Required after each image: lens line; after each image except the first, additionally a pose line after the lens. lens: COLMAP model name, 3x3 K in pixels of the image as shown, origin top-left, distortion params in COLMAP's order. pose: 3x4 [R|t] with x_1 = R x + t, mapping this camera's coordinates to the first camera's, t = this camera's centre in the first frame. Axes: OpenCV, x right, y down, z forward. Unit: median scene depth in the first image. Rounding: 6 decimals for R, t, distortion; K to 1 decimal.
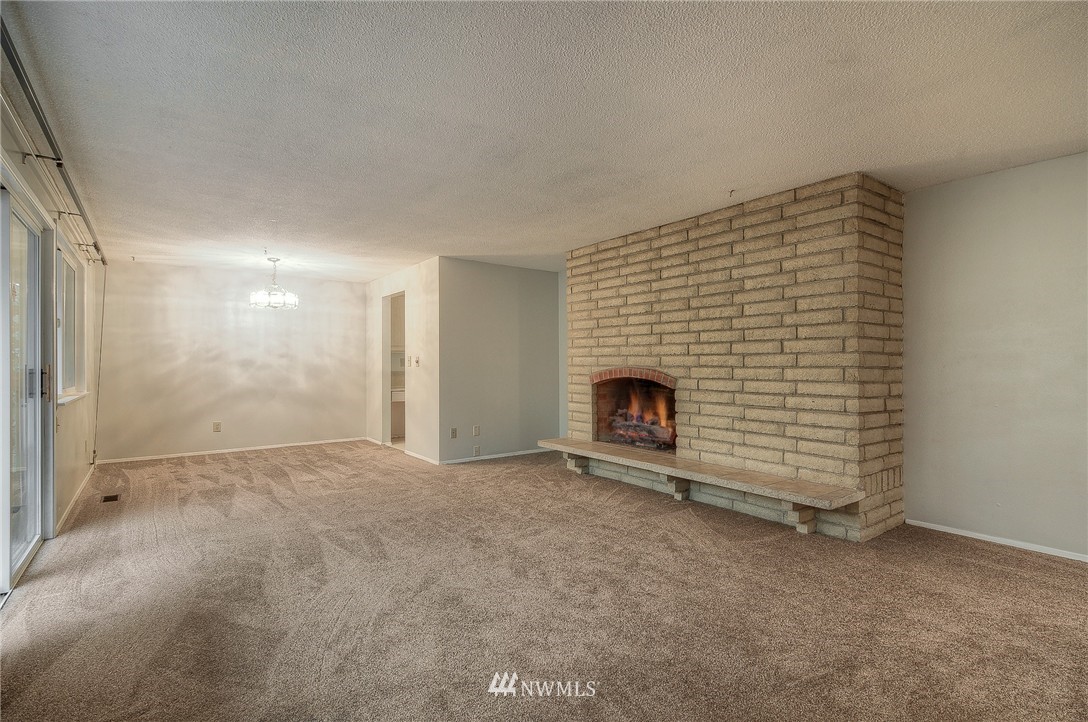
lens RADIAL K [[516.9, 0, 544.0], [0, 516.9, 361.0], [0, 0, 1]] dist [0.002141, -0.000222]
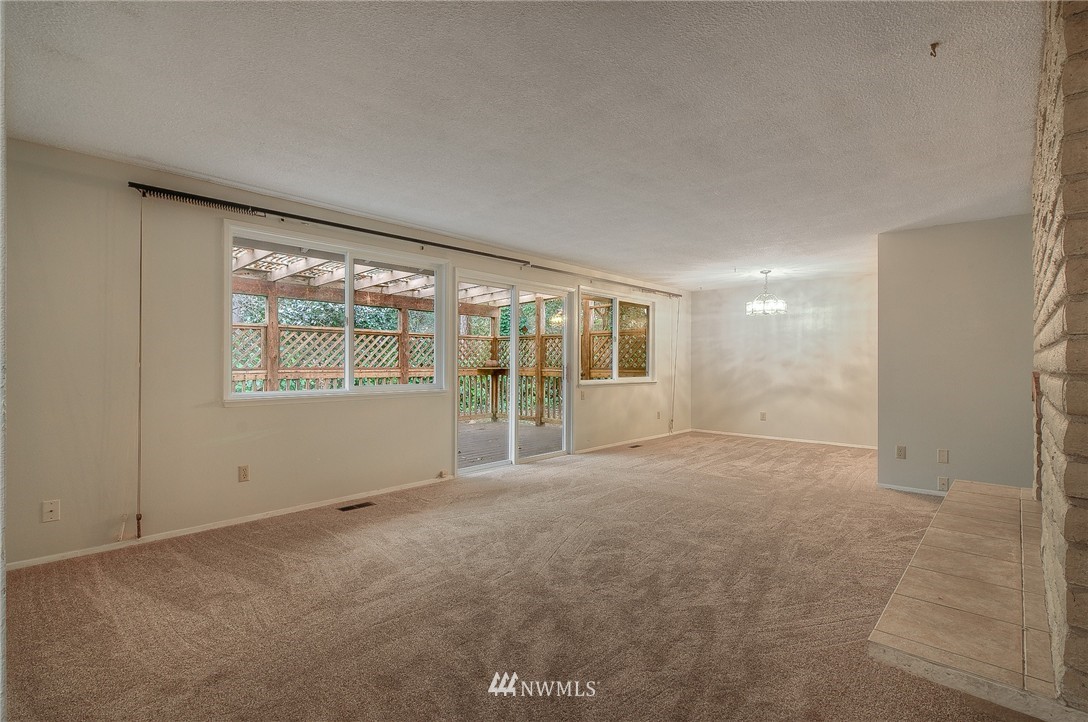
lens RADIAL K [[516.9, 0, 544.0], [0, 516.9, 361.0], [0, 0, 1]] dist [0.002141, -0.000222]
pose [[0.180639, 0.001130, -0.983549, 0.499444], [-0.004082, 0.999992, 0.000400, 0.001158], [0.983541, 0.003943, 0.180642, 0.312127]]
